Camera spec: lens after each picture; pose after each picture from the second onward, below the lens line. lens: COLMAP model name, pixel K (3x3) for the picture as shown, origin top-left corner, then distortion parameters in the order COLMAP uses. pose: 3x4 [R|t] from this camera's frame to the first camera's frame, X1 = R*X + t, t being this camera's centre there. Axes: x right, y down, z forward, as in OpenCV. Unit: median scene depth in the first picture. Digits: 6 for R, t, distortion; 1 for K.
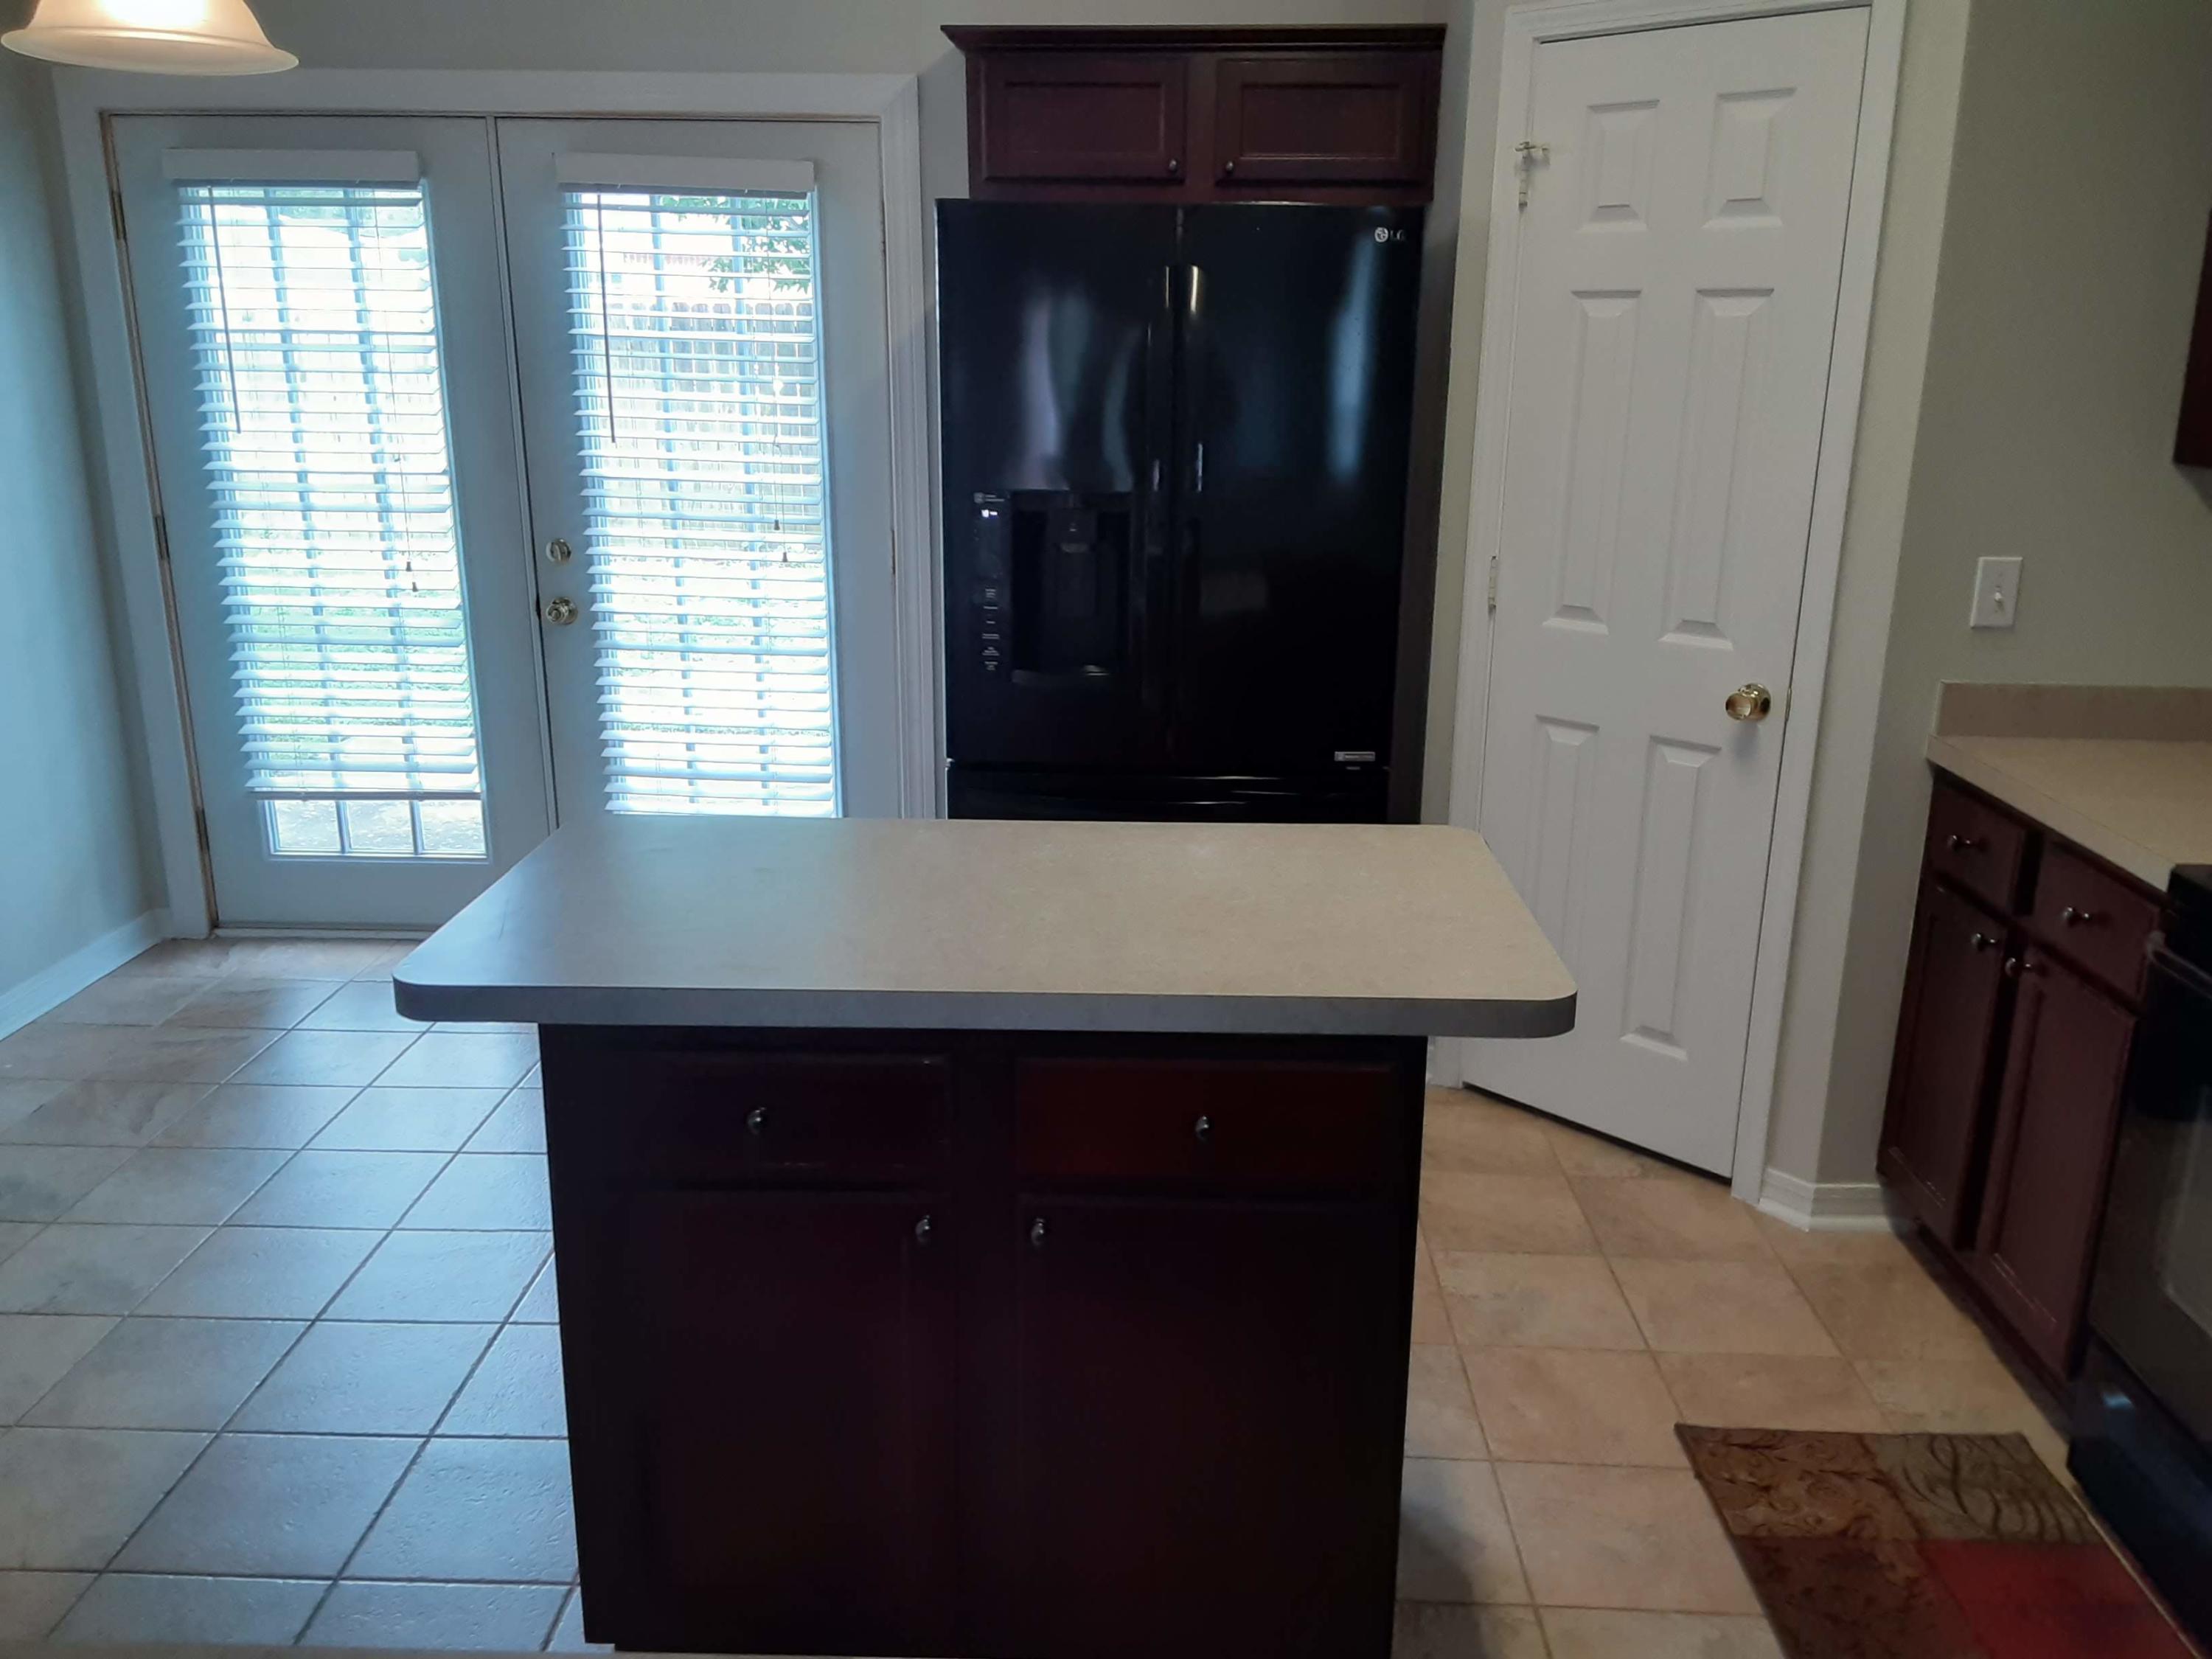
lens RADIAL K [[1782.4, 0, 1131.0], [0, 1782.4, 845.6], [0, 0, 1]] dist [0.127092, -0.193045]
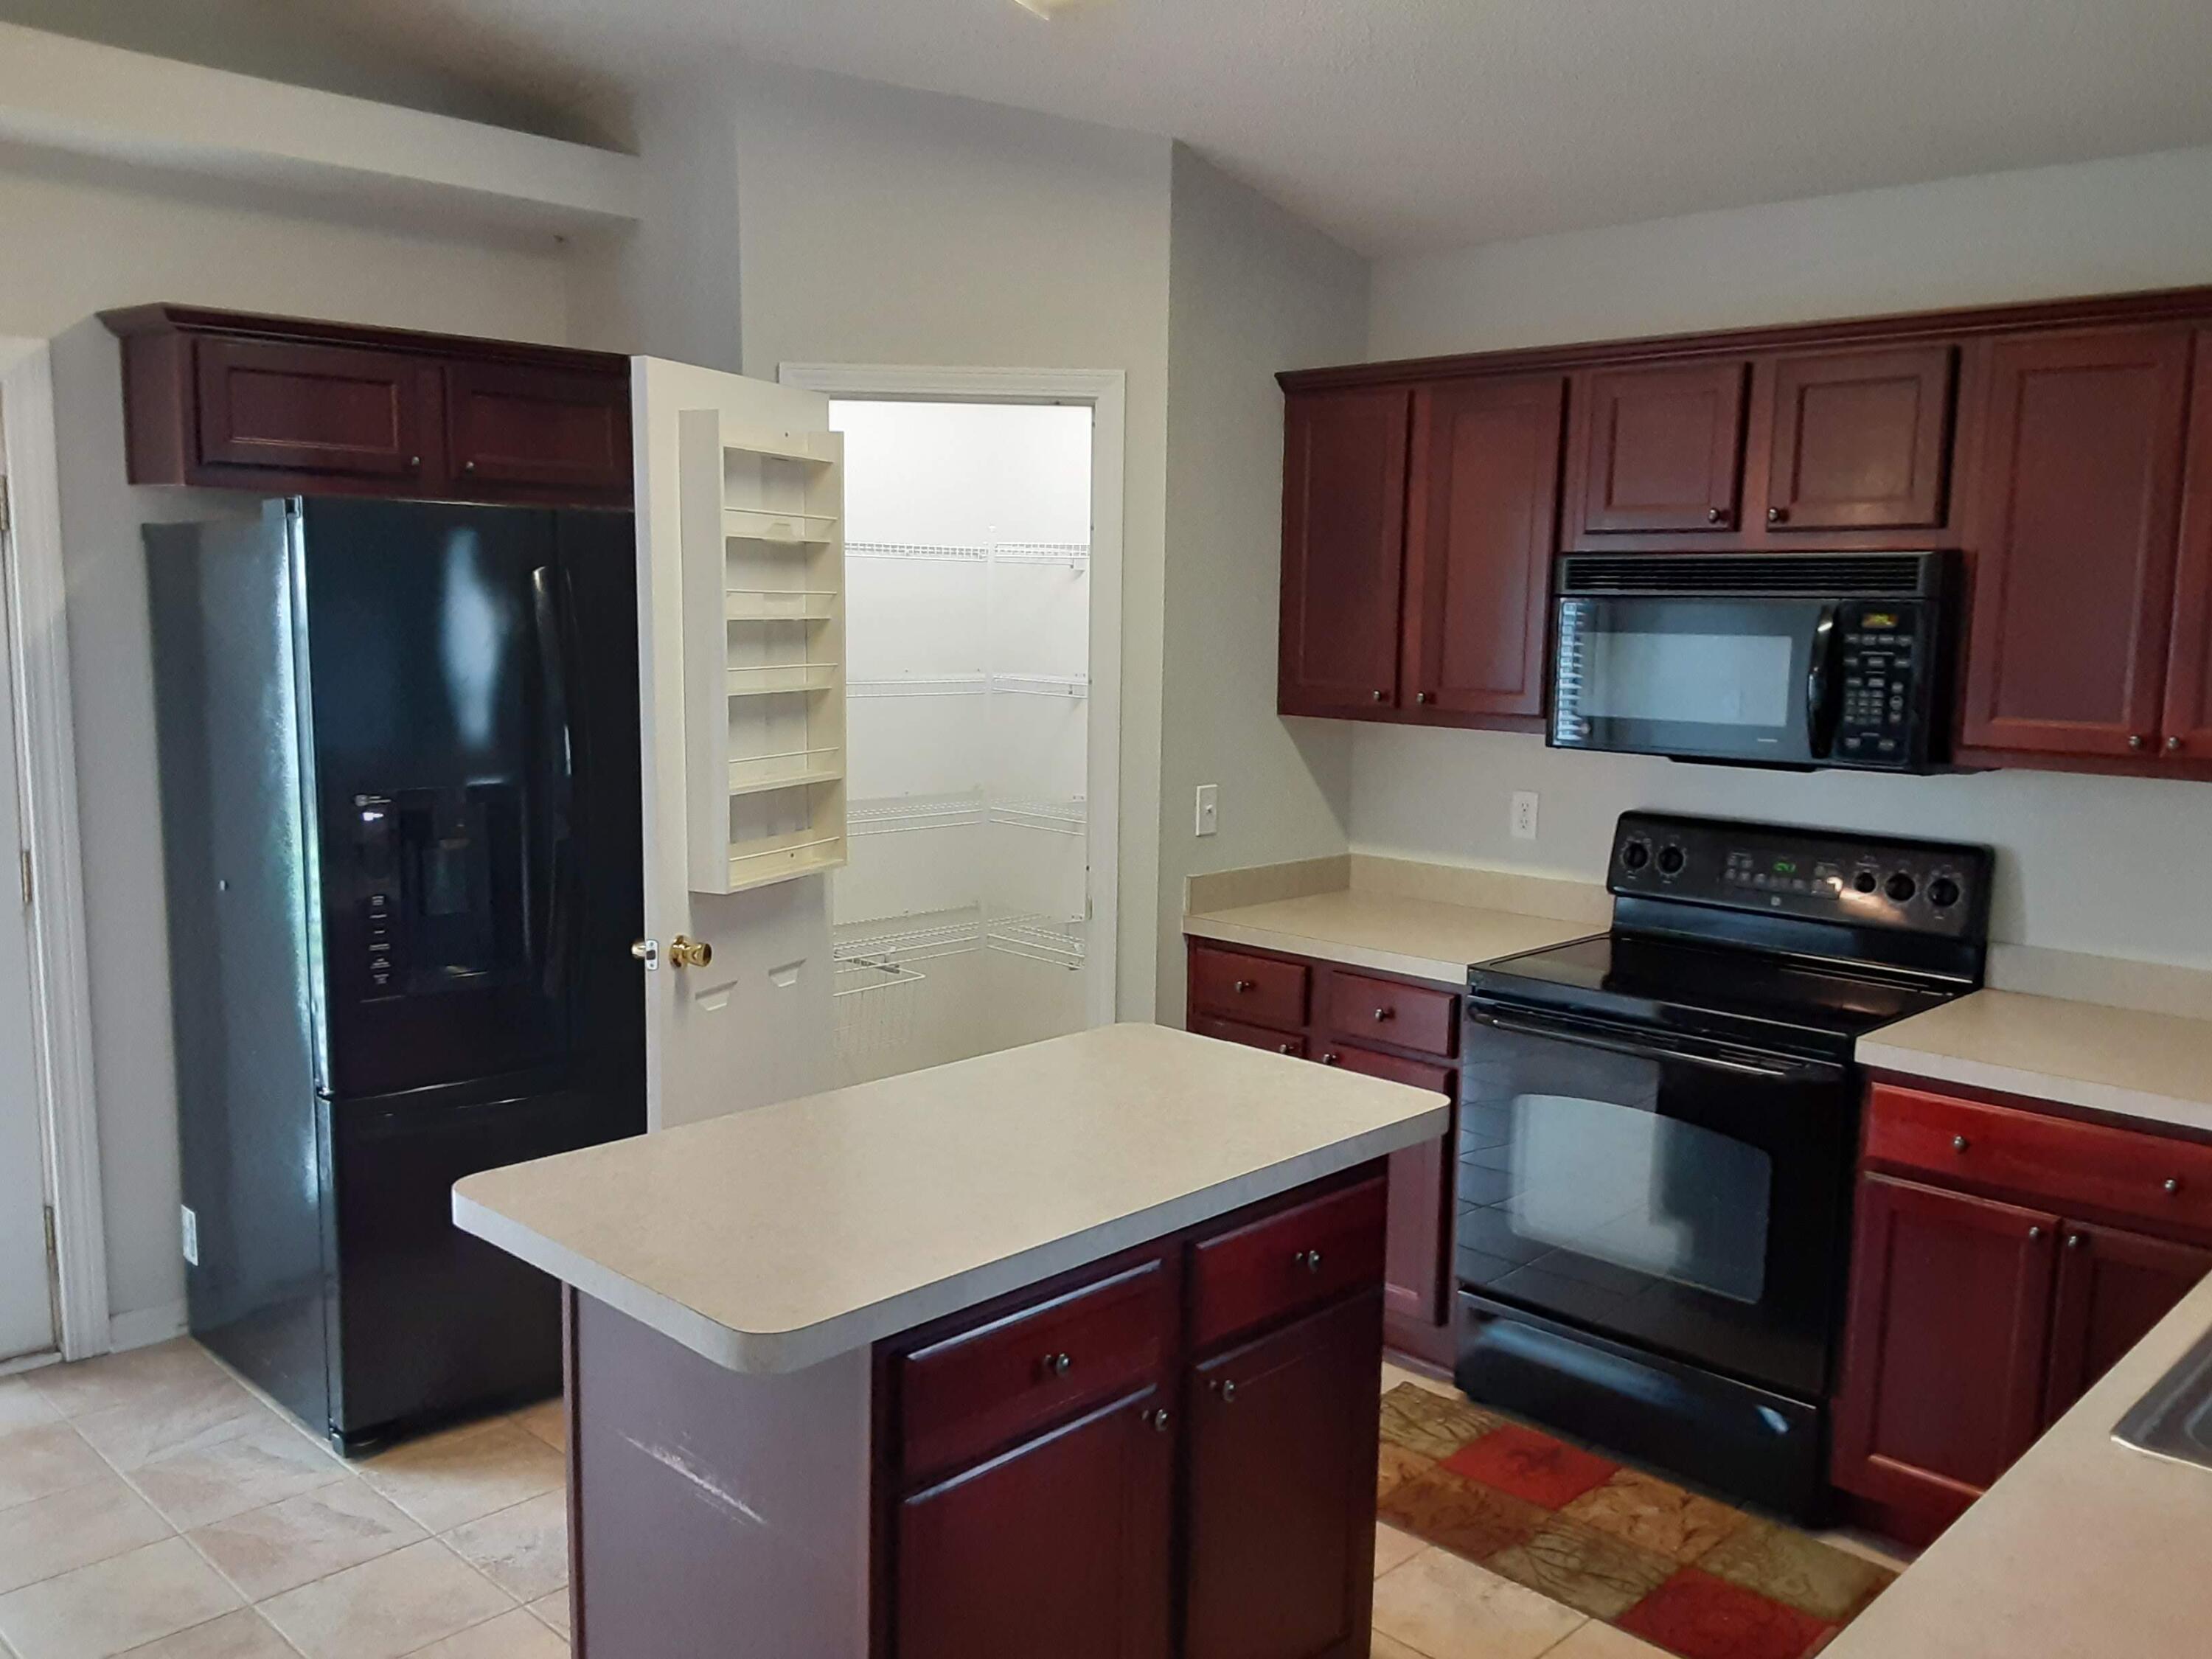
lens RADIAL K [[1782.4, 0, 1131.0], [0, 1782.4, 845.6], [0, 0, 1]] dist [0.127092, -0.193045]
pose [[0.675752, -0.099072, 0.730441, -0.423386], [0.195641, 0.979493, -0.048141, -0.041467], [-0.710693, 0.175435, 0.681277, 0.074022]]
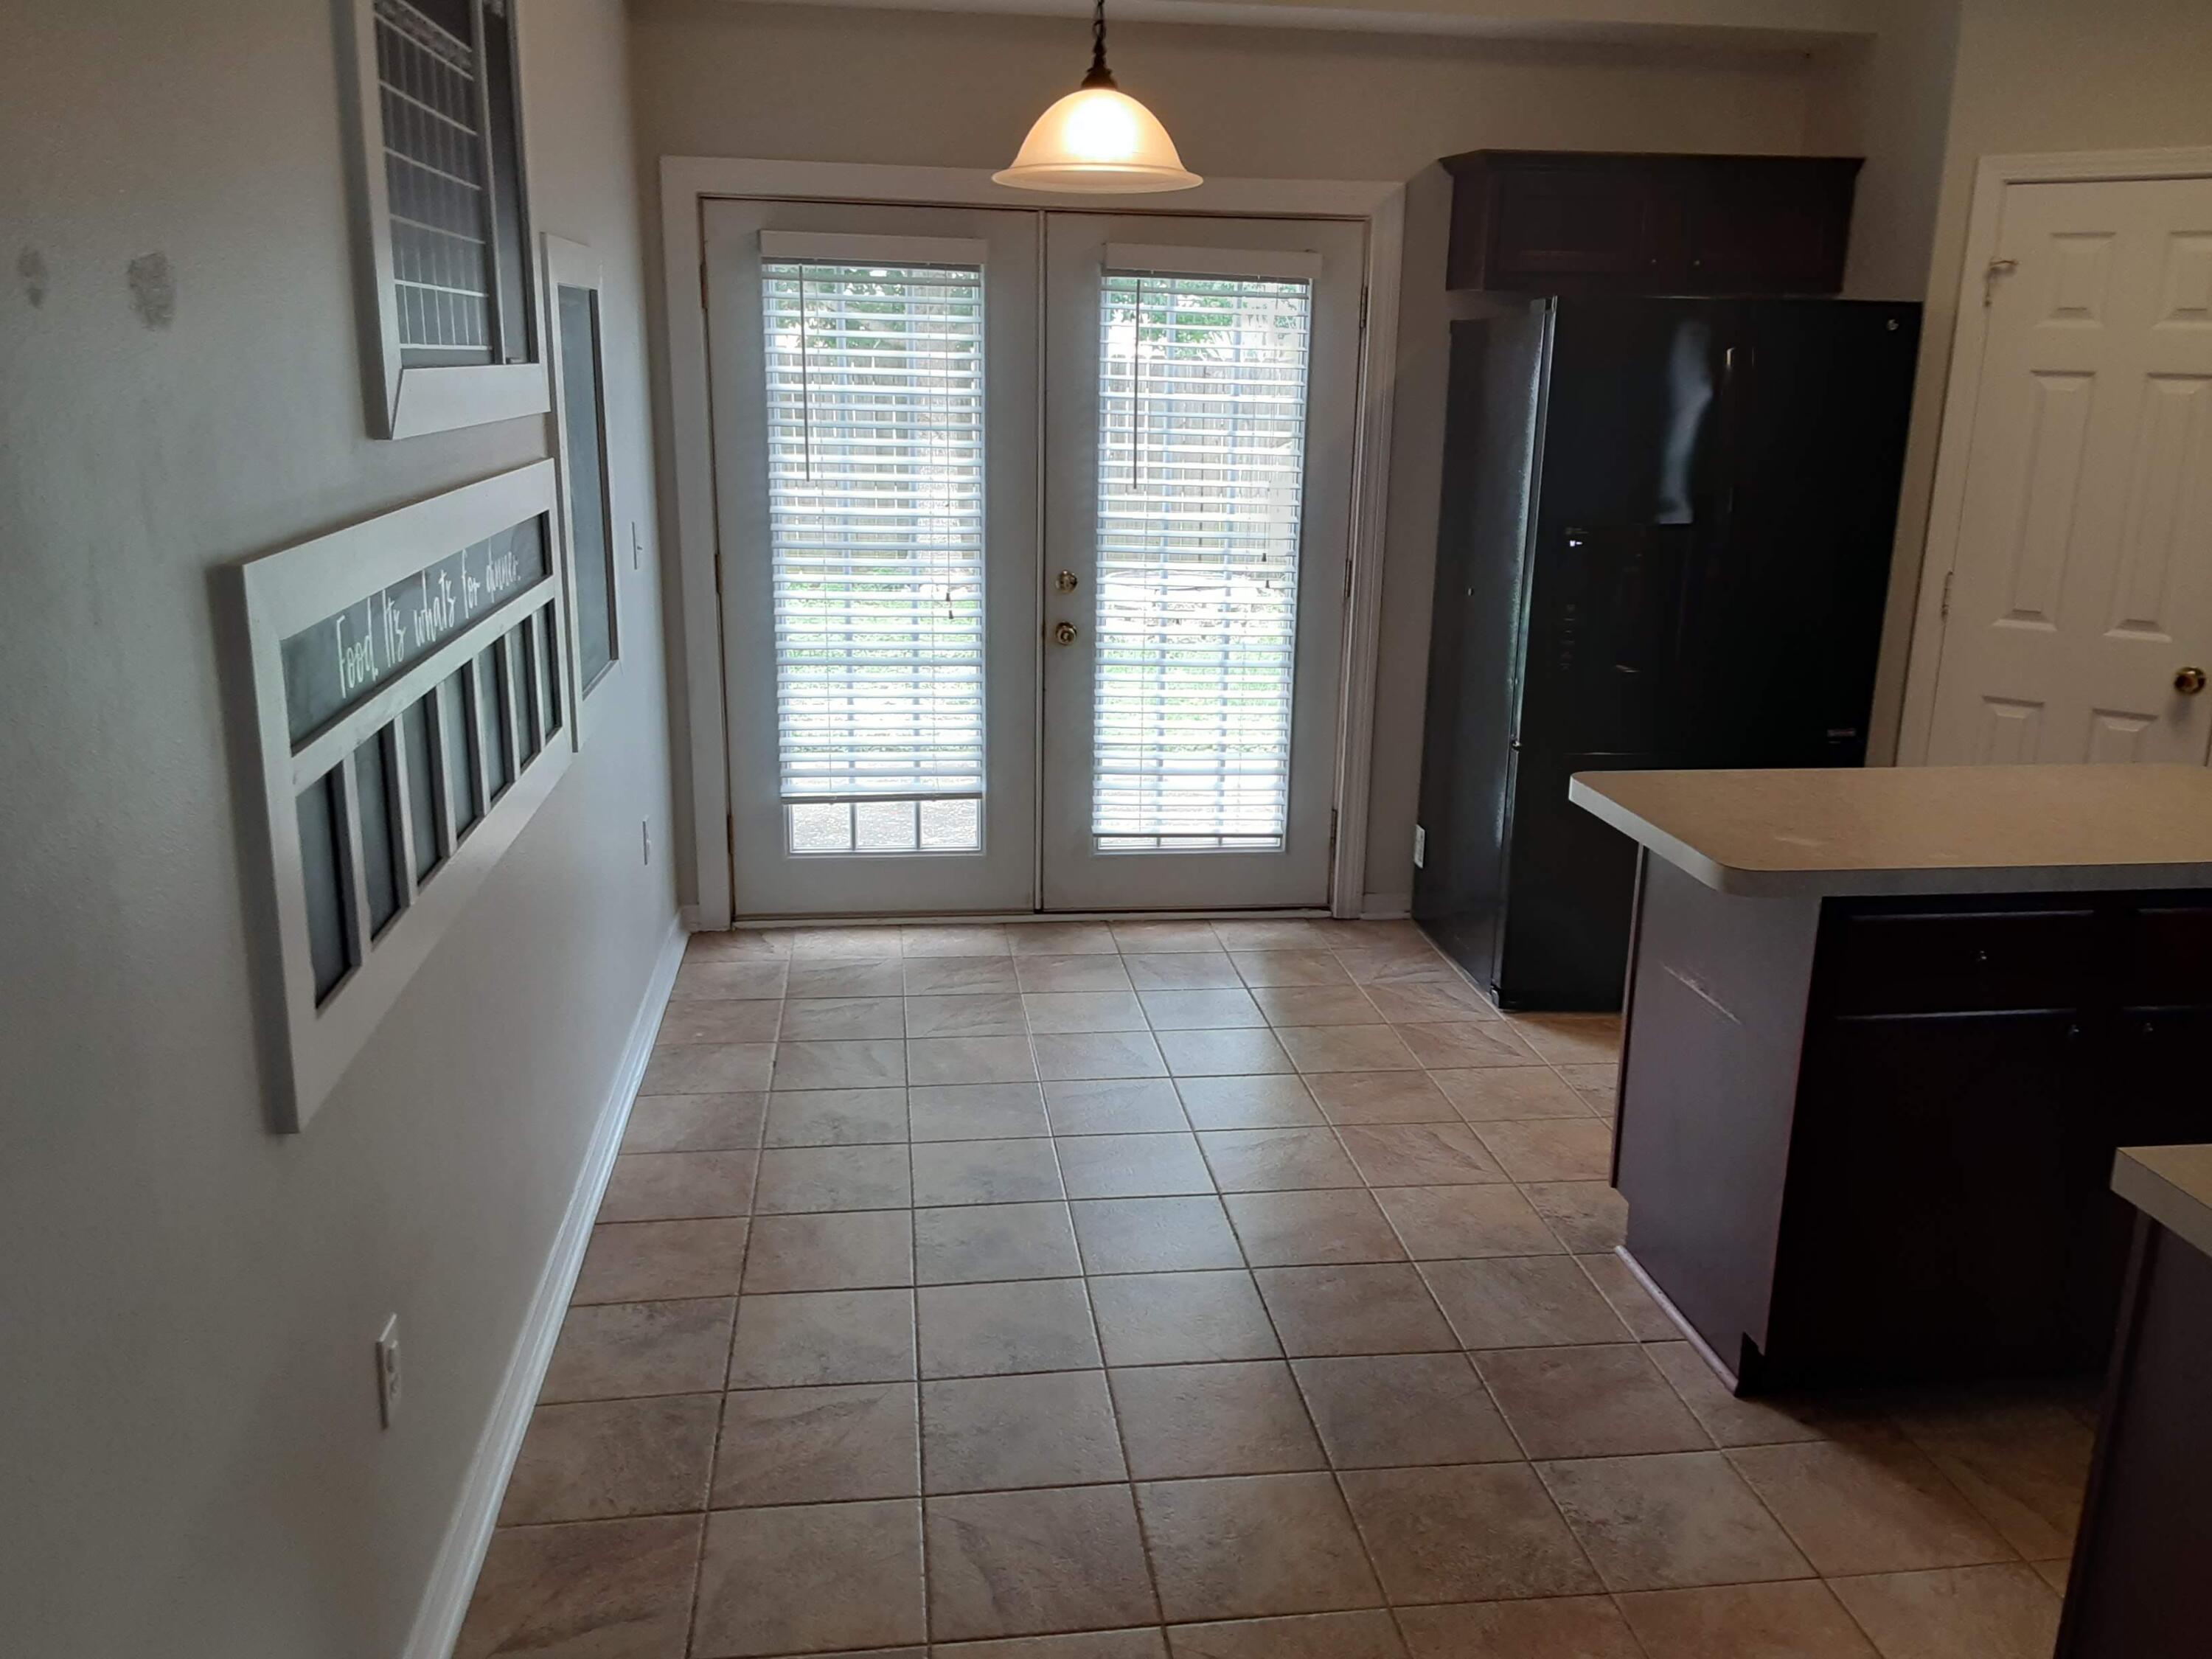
lens RADIAL K [[1782.4, 0, 1131.0], [0, 1782.4, 845.6], [0, 0, 1]] dist [0.127092, -0.193045]
pose [[0.987007, -0.030999, 0.157660, -0.495436], [0.033951, 0.999294, -0.016065, 0.028508], [-0.157051, 0.021209, 0.987363, -0.150116]]
